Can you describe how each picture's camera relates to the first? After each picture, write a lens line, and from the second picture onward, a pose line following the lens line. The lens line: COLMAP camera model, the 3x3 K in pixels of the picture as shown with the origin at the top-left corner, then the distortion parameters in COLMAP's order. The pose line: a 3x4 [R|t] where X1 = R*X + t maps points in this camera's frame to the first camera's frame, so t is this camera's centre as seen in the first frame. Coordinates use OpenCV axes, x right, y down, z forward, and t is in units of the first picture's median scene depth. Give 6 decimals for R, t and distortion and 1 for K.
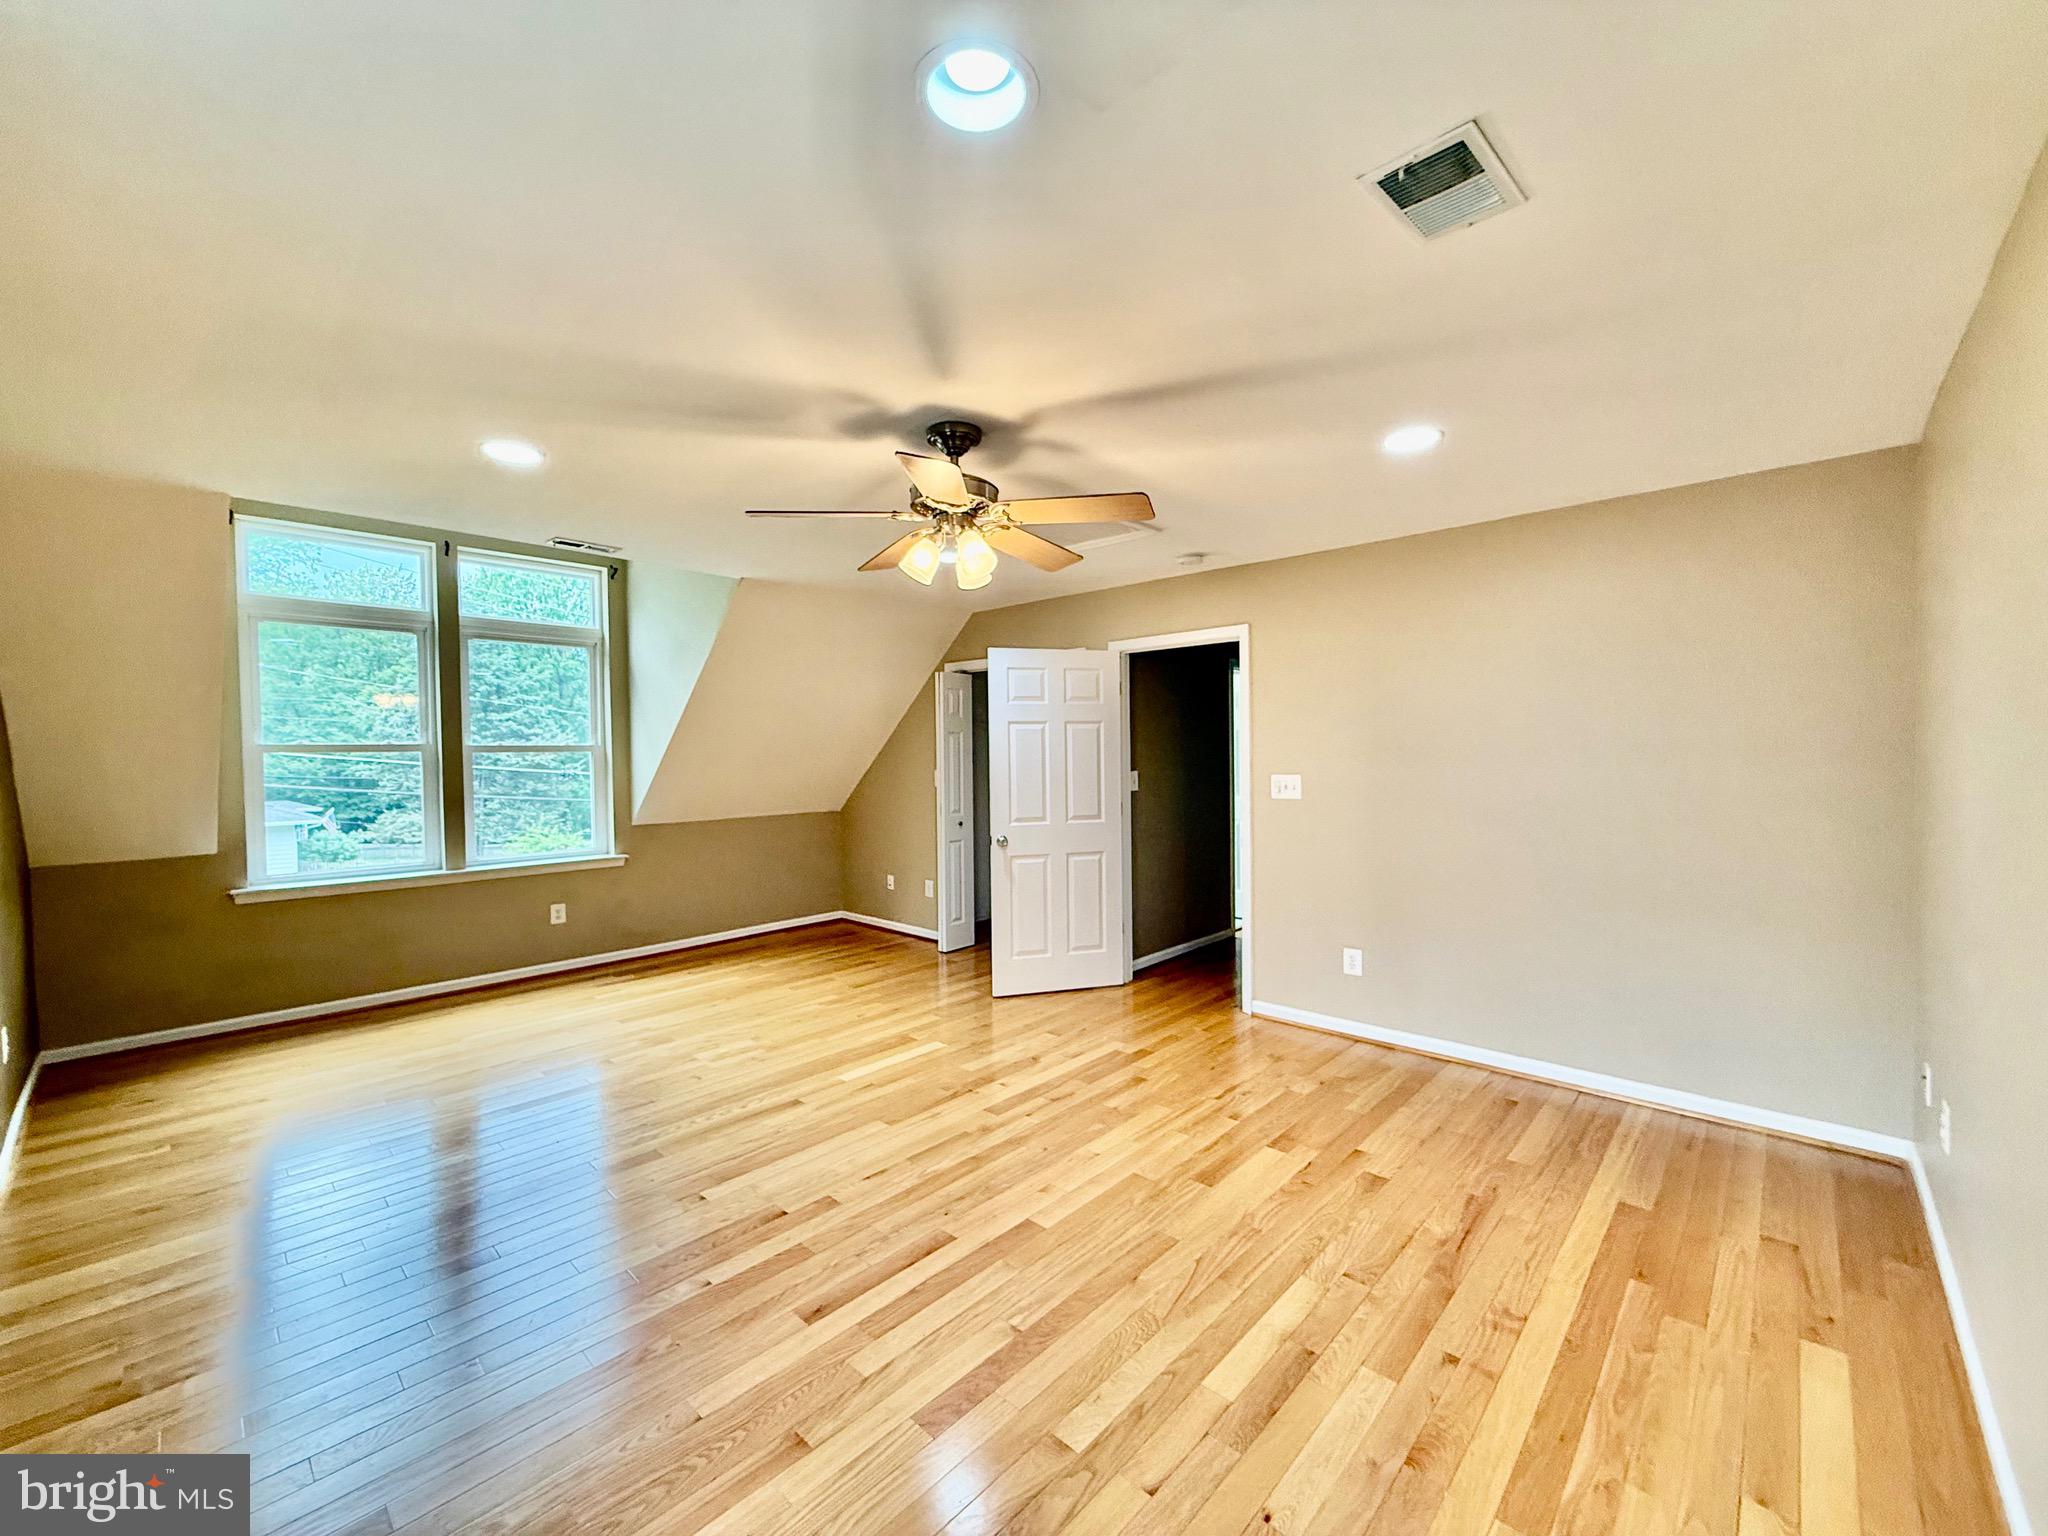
lens RADIAL K [[822.5, 0, 1025.4], [0, 822.5, 766.4], [0, 0, 1]] dist [-0.000145, -0.000058]
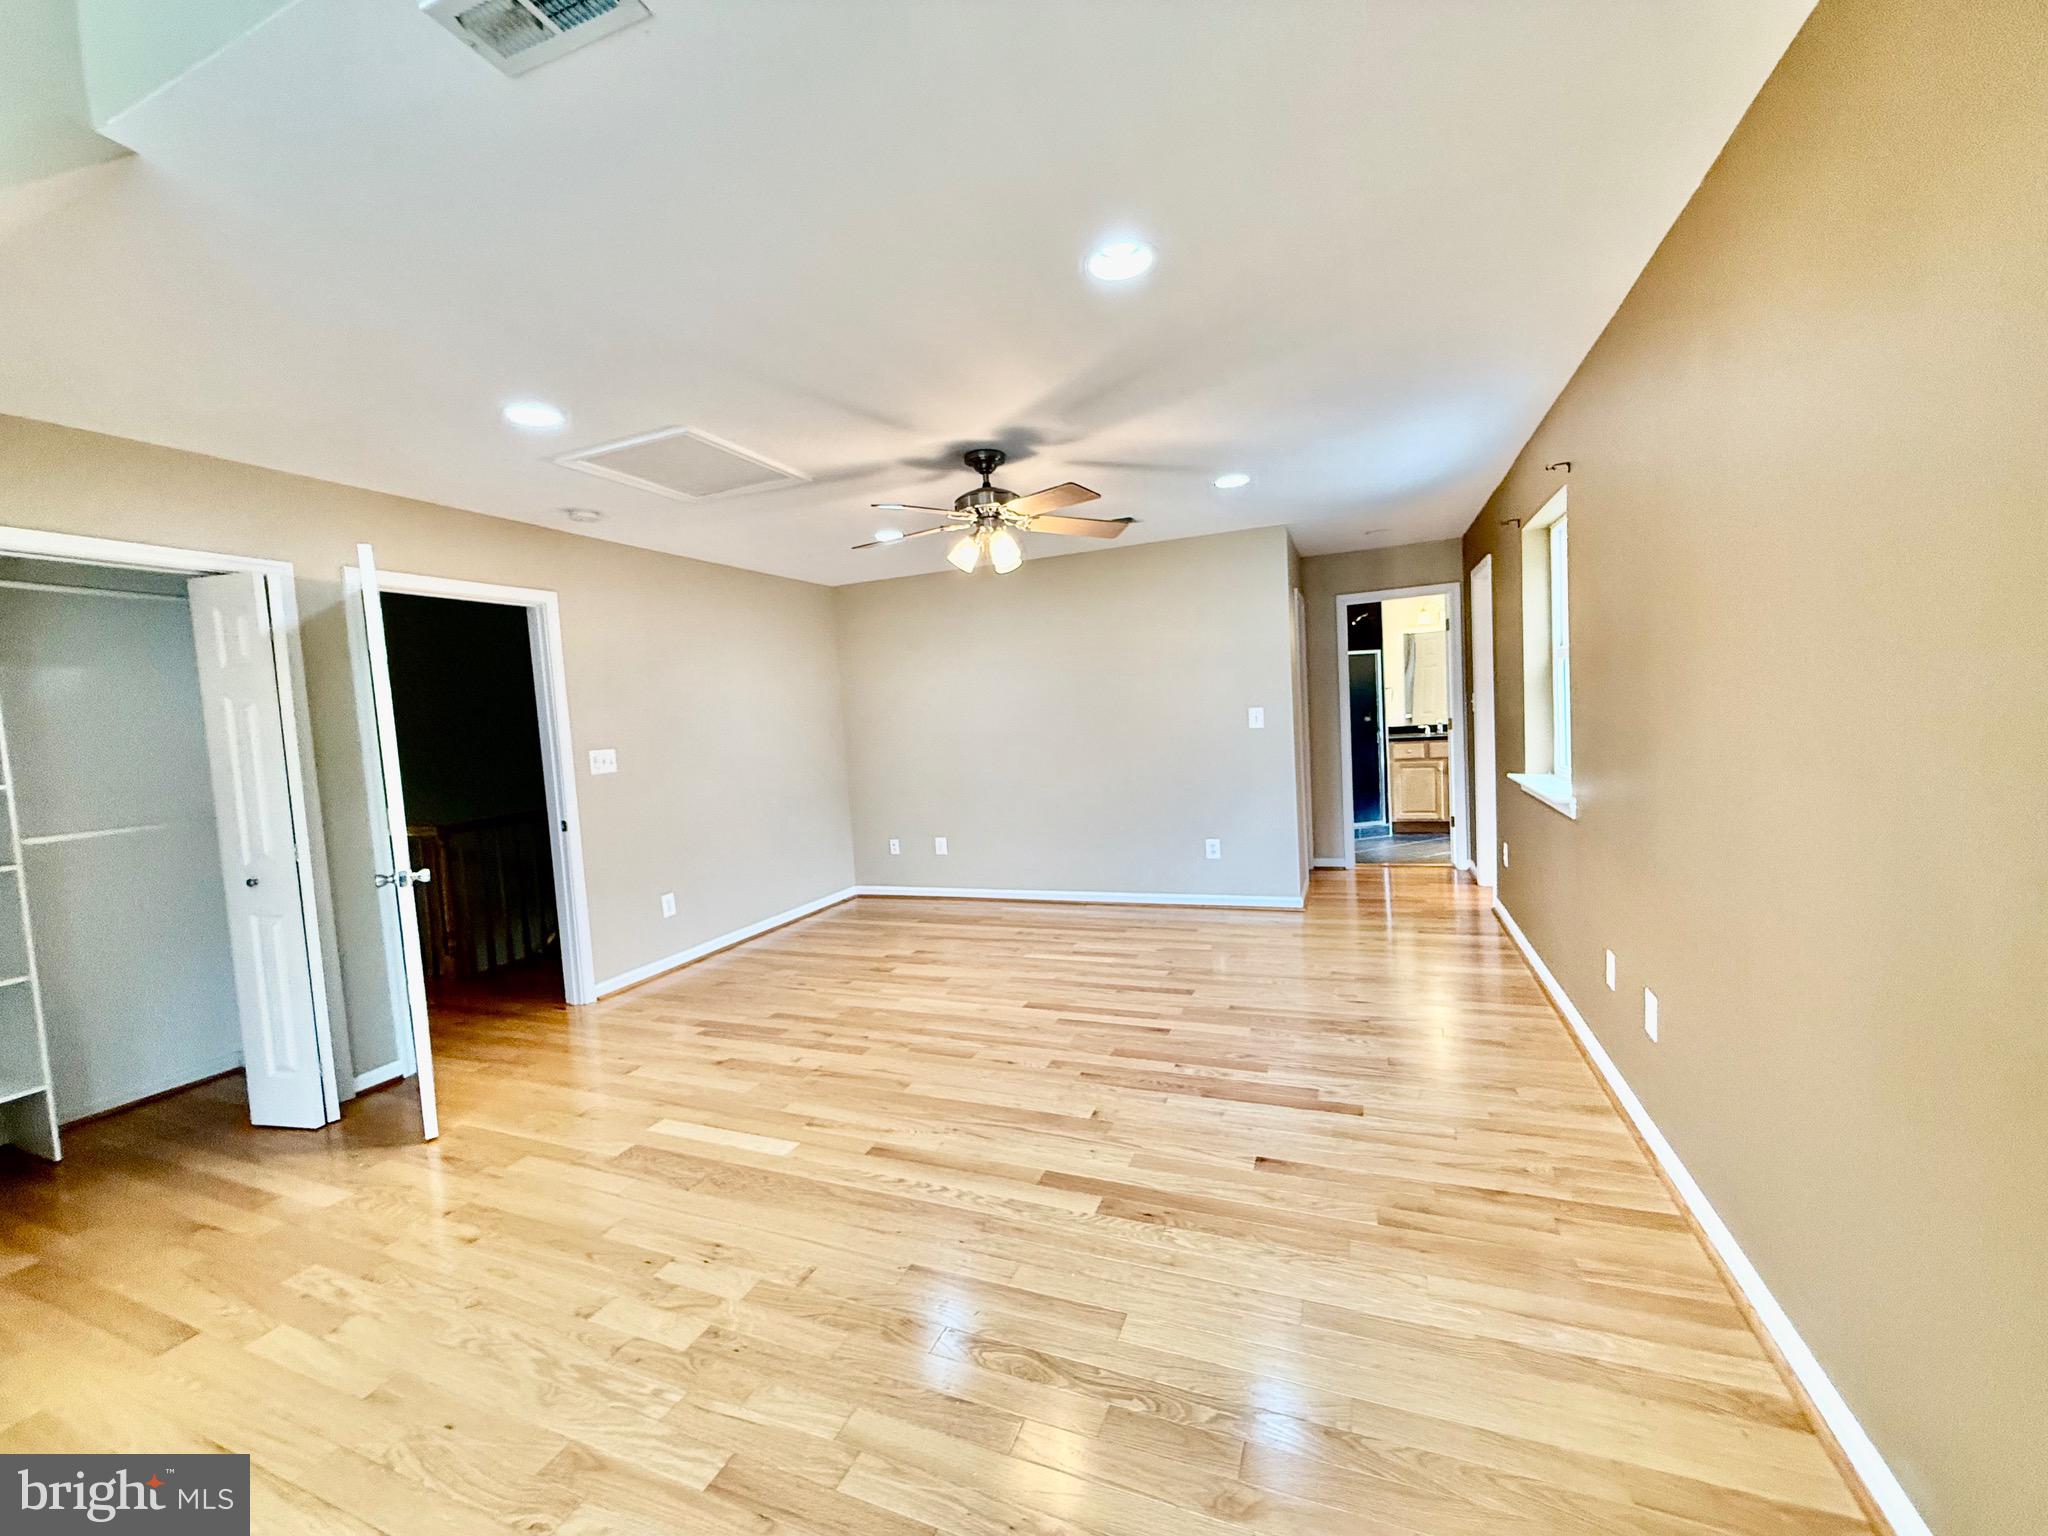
lens RADIAL K [[819.9, 0, 1020.0], [0, 819.9, 769.7], [0, 0, 1]] dist [0.000892, 0.000072]
pose [[-0.354026, -0.028999, 0.934786, -1.128605], [0.081442, 0.994766, 0.061704, 0.019367], [-0.931683, 0.097975, -0.349812, 1.208160]]
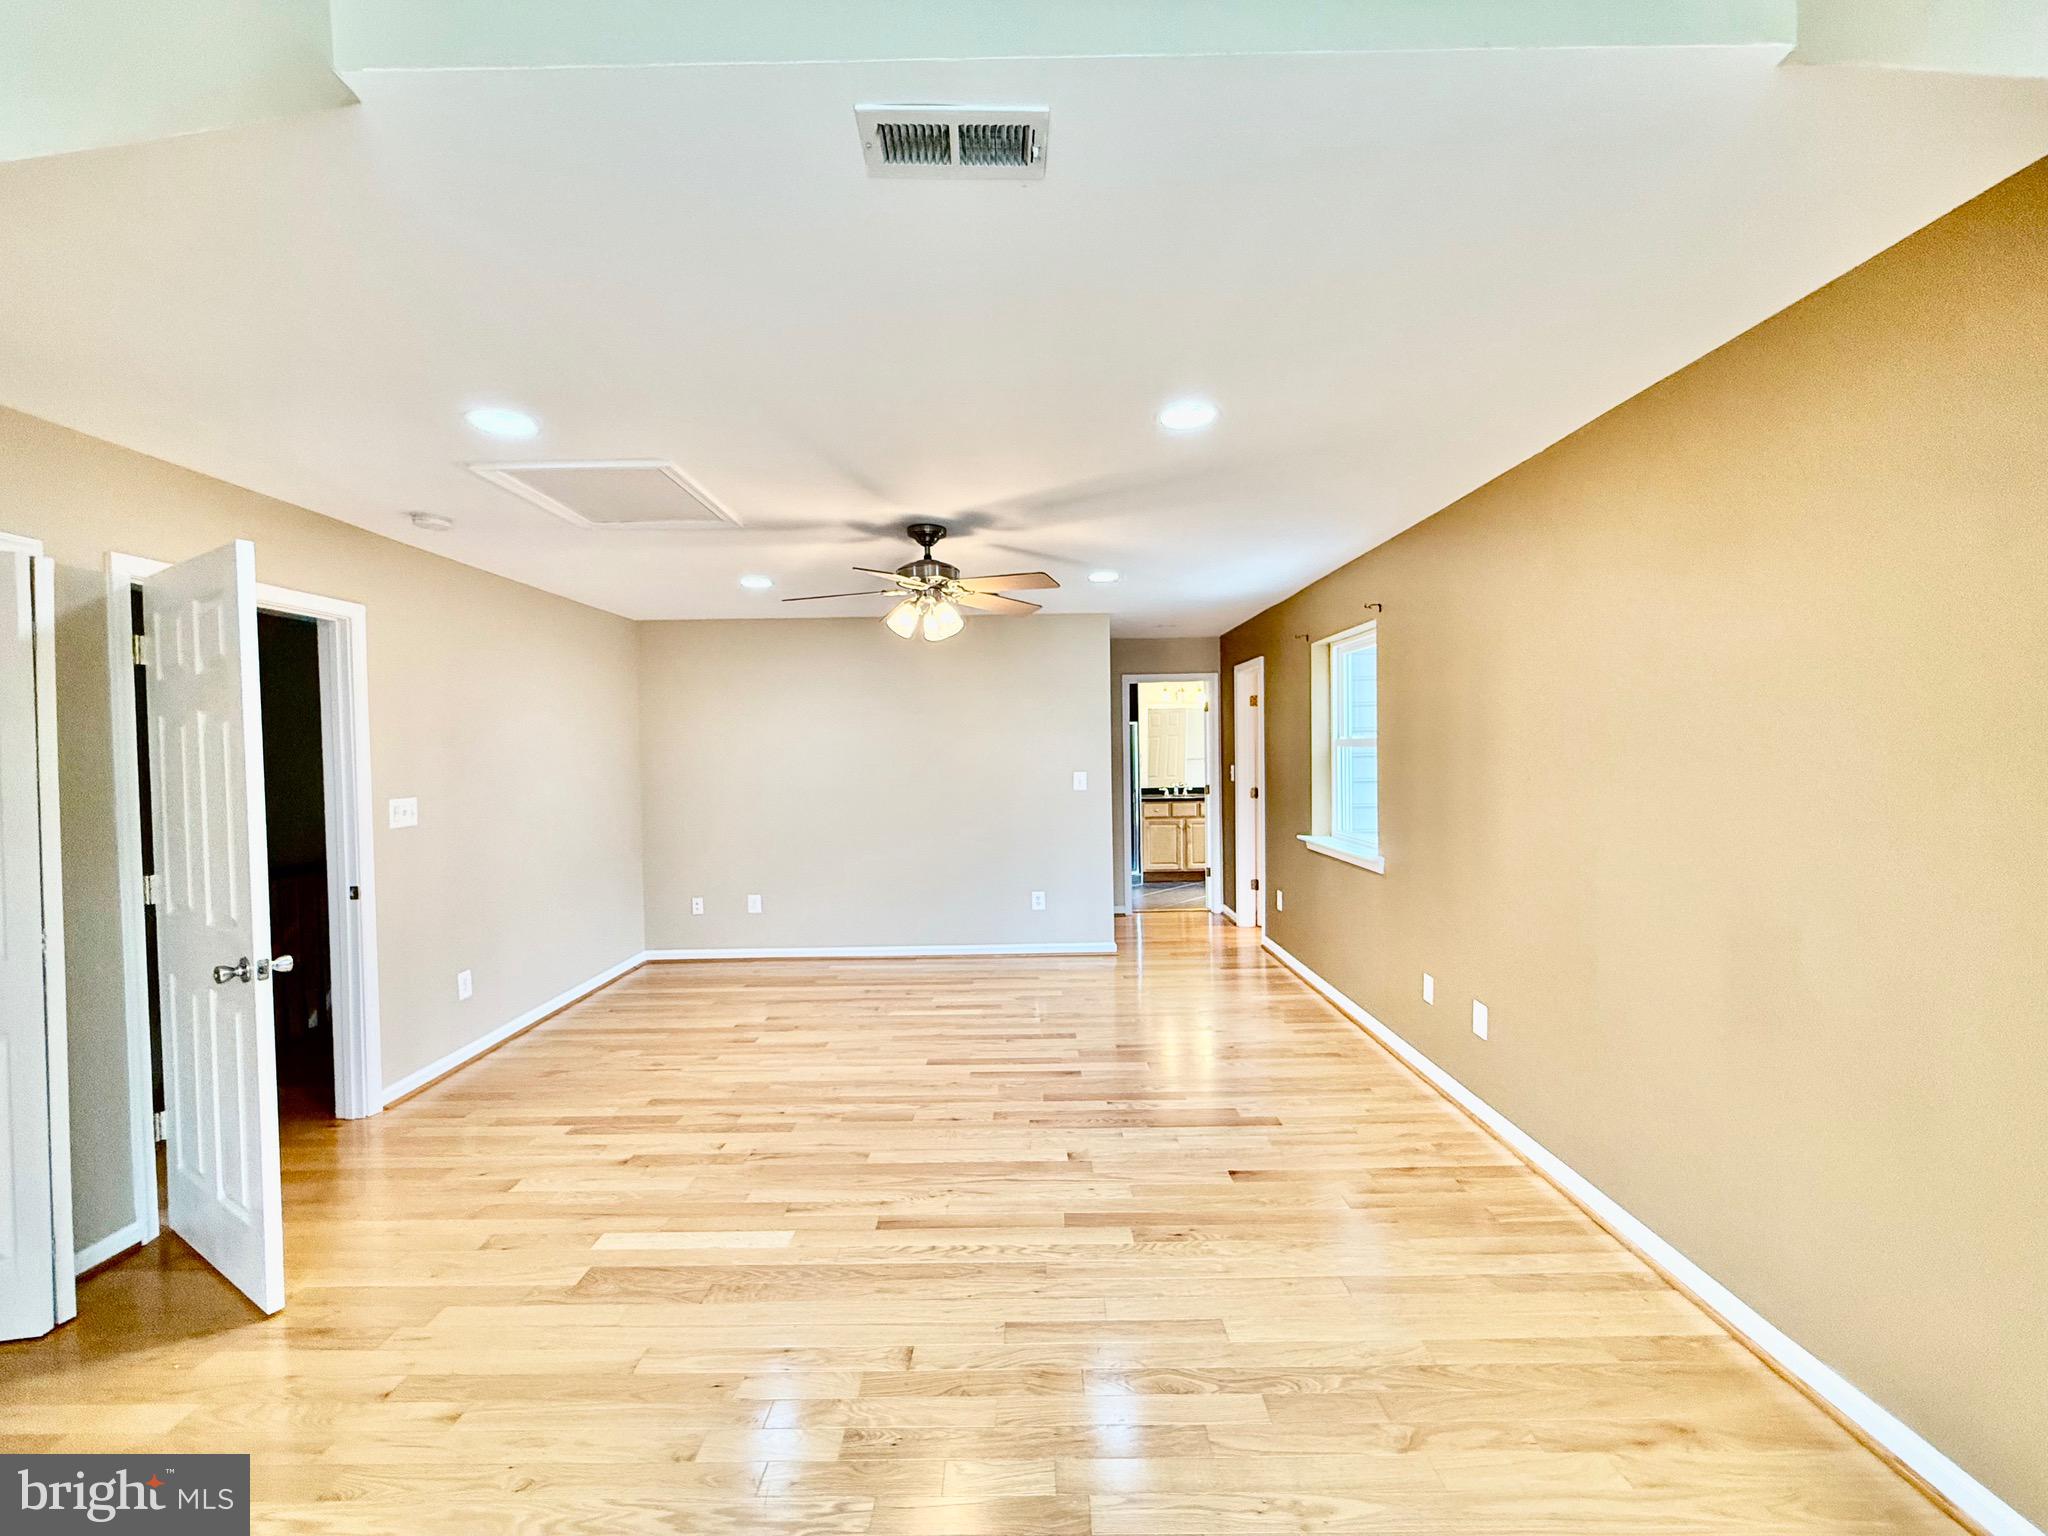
lens RADIAL K [[818.5, 0, 1018.6], [0, 818.5, 769.2], [0, 0, 1]] dist [0.001181, -0.000397]
pose [[-0.679924, 0.006381, 0.733255, -0.998789], [0.037719, 0.998943, 0.026282, -0.024660], [-0.732312, 0.045527, -0.679446, 1.527652]]
